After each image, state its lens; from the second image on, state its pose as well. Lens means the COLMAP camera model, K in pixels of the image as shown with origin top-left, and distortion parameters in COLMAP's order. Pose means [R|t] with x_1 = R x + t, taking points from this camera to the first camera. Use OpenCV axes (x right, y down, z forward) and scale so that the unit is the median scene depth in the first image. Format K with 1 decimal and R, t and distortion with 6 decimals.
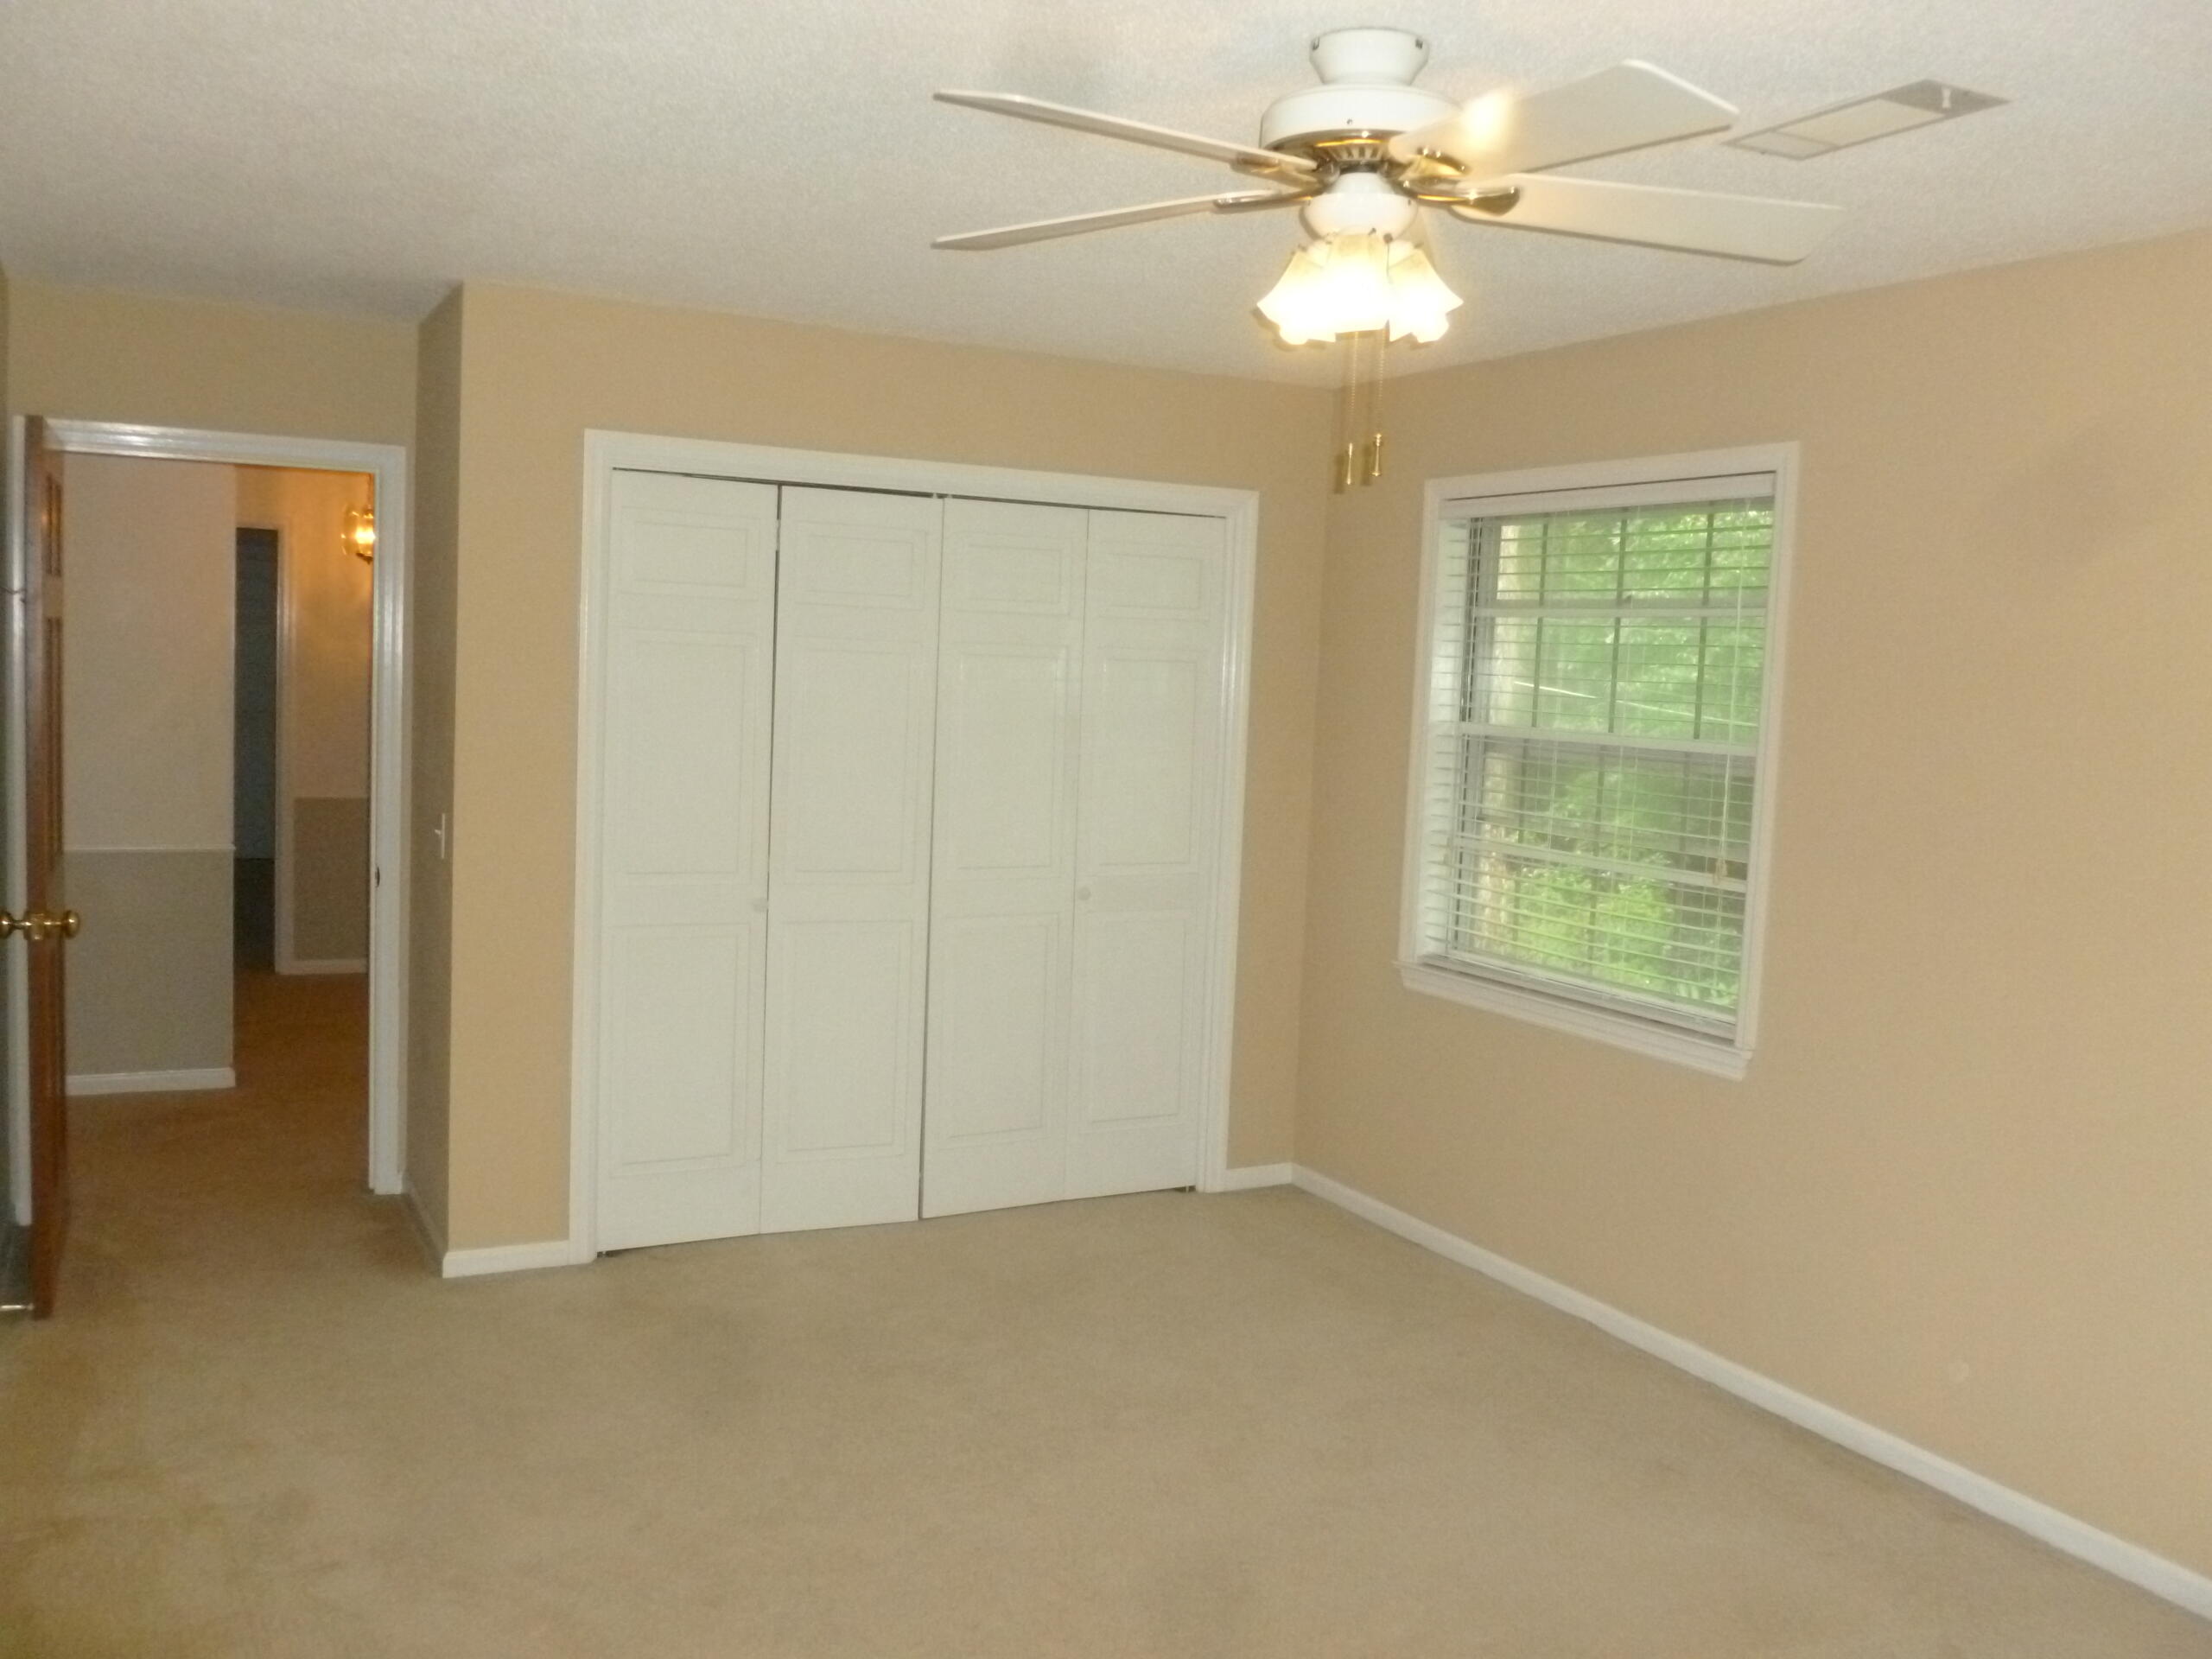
lens RADIAL K [[1893.1, 0, 1113.0], [0, 1893.1, 826.7], [0, 0, 1]] dist [-0.056239, -0.004350]
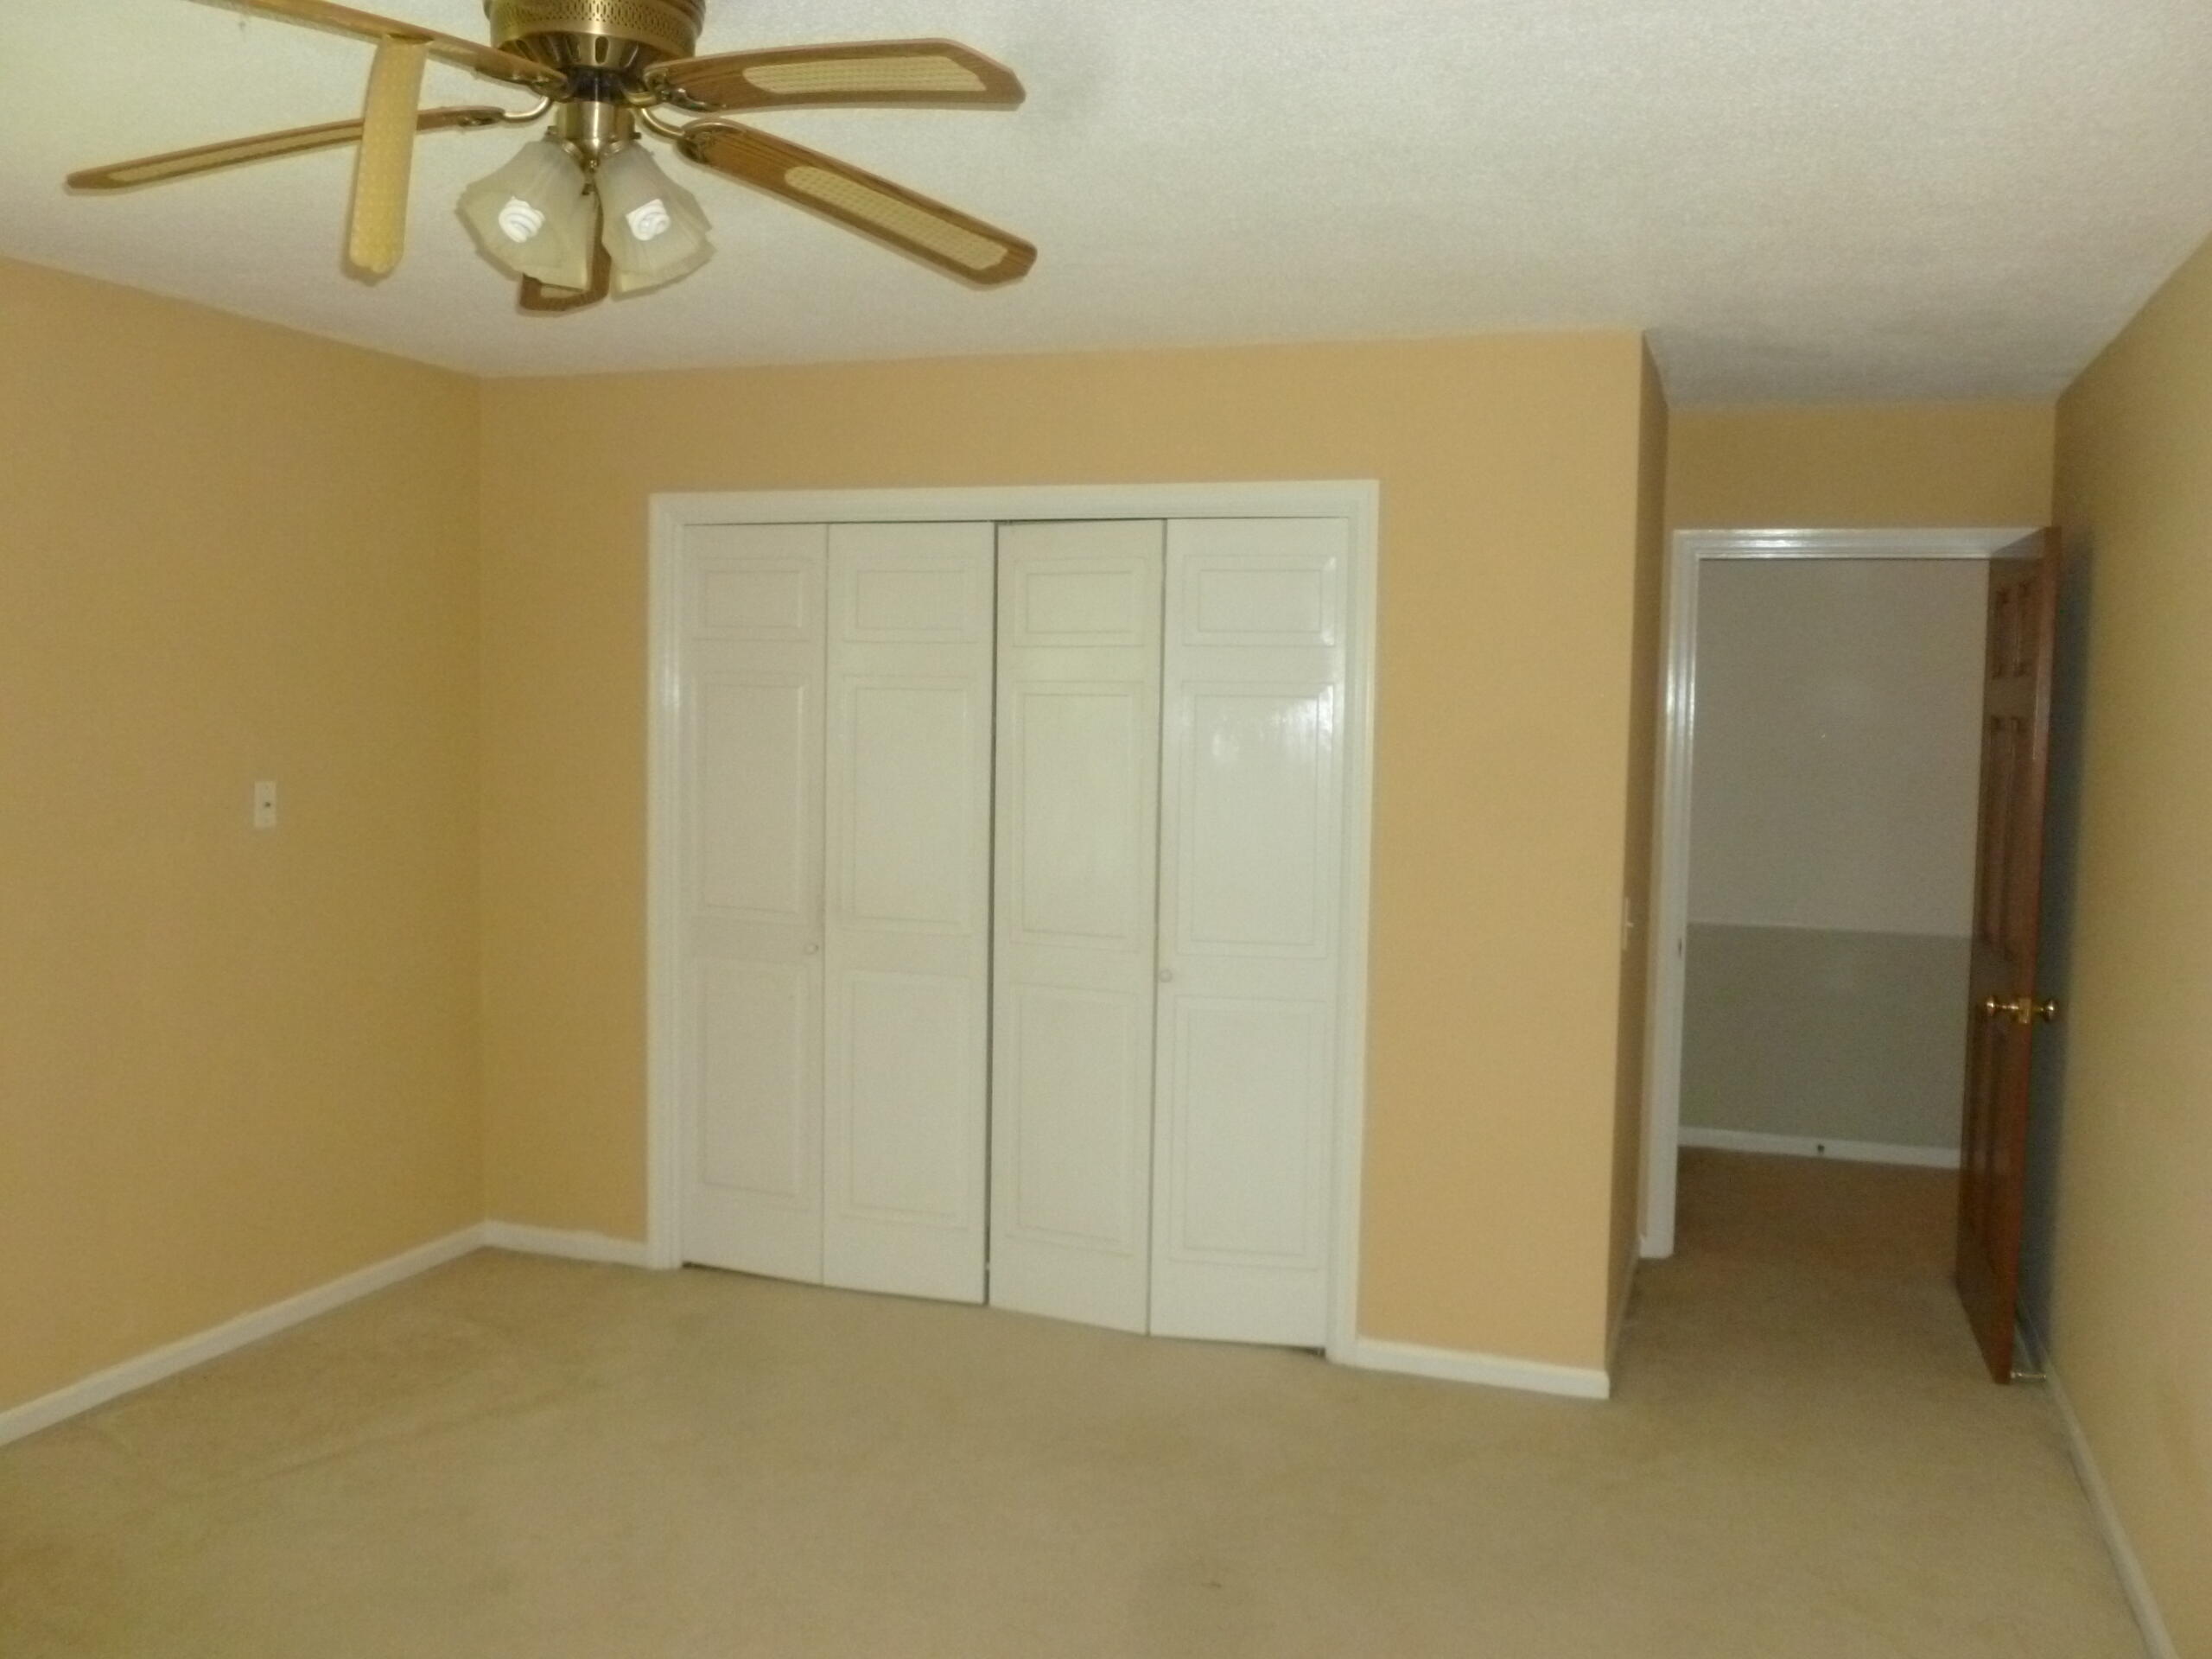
lens RADIAL K [[1893.1, 0, 1113.0], [0, 1893.1, 826.7], [0, 0, 1]] dist [-0.056239, -0.004350]
pose [[0.658088, 0.020799, -0.752654, 0.597966], [-0.058037, 0.998046, -0.023164, -0.006605], [0.750701, 0.058925, 0.658009, 0.412668]]
